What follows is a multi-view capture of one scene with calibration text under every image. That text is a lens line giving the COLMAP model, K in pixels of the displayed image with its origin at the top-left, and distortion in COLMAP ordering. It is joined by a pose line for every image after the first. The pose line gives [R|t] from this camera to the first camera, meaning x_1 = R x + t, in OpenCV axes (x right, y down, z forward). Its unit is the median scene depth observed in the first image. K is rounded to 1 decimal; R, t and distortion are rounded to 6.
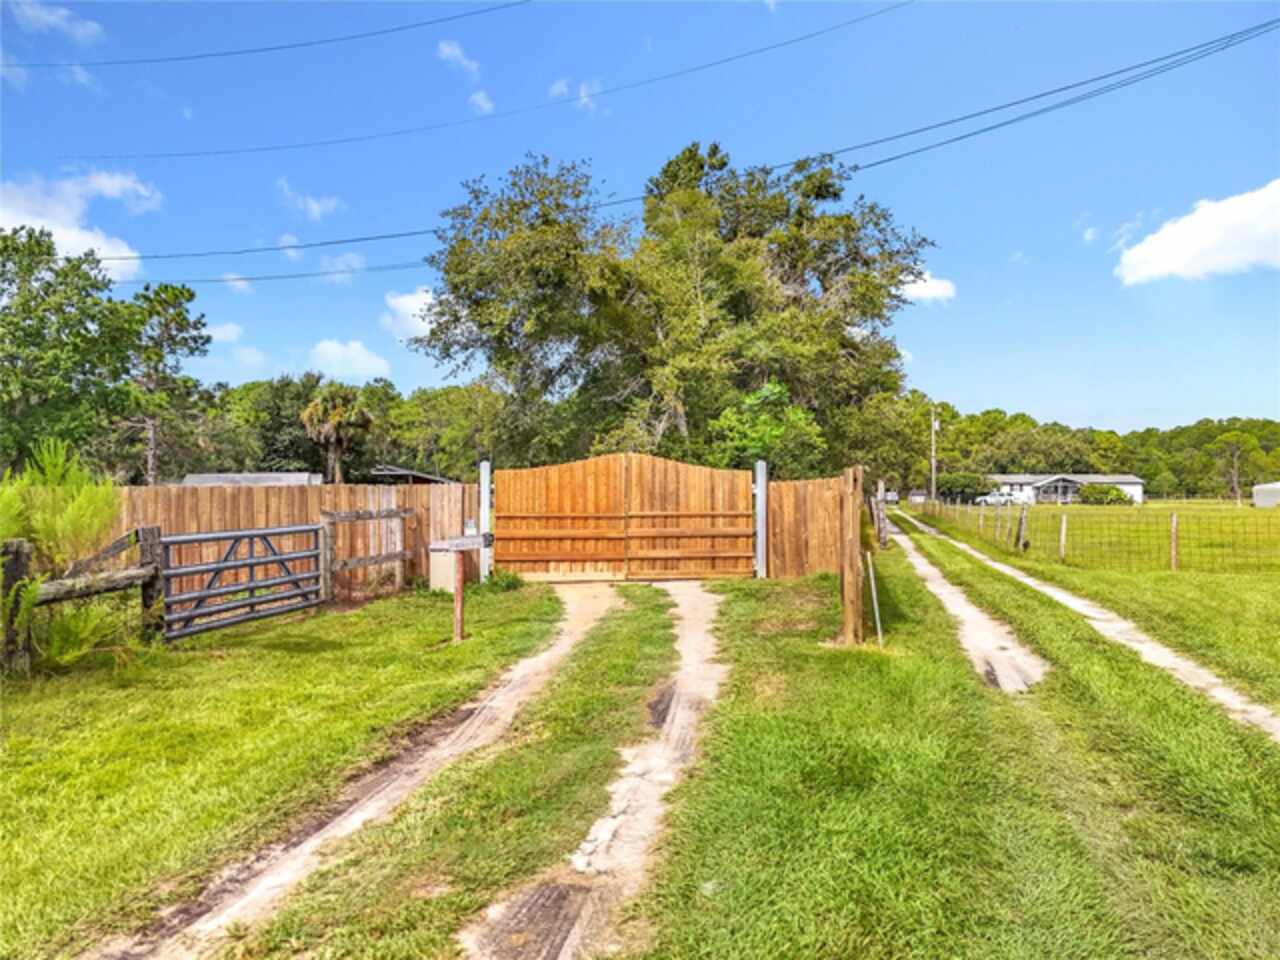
lens RADIAL K [[955.4, 0, 640.0], [0, 955.4, 480.0], [0, 0, 1]] dist [0.003306, -0.003762]
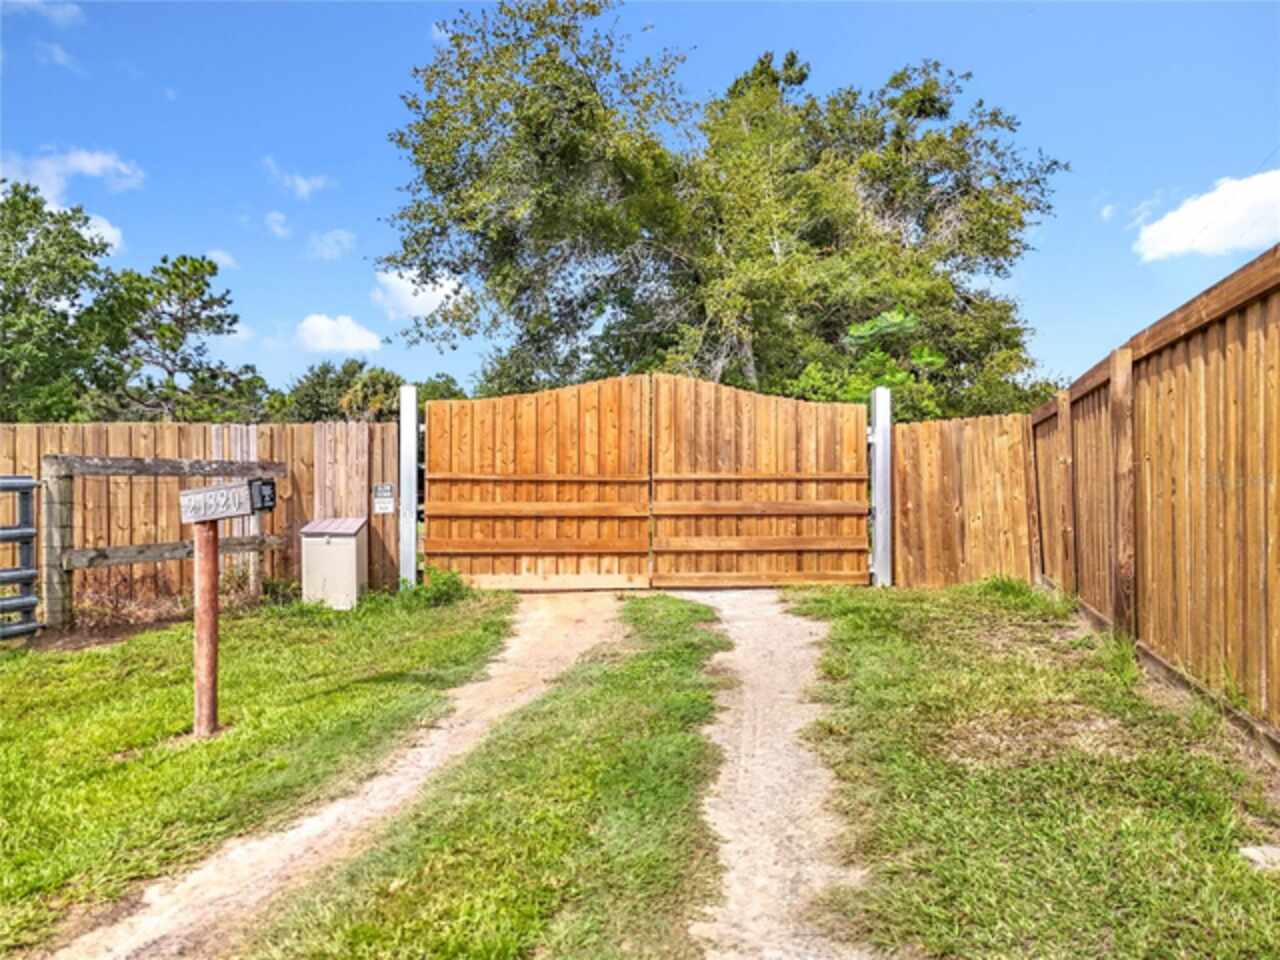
lens RADIAL K [[955.4, 0, 640.0], [0, 955.4, 480.0], [0, 0, 1]] dist [0.003306, -0.003762]
pose [[0.997168, 0.000233, -0.075205, 0.016746], [-0.000399, 0.999998, -0.002196, 0.028172], [0.075204, 0.002220, 0.997166, 0.295415]]
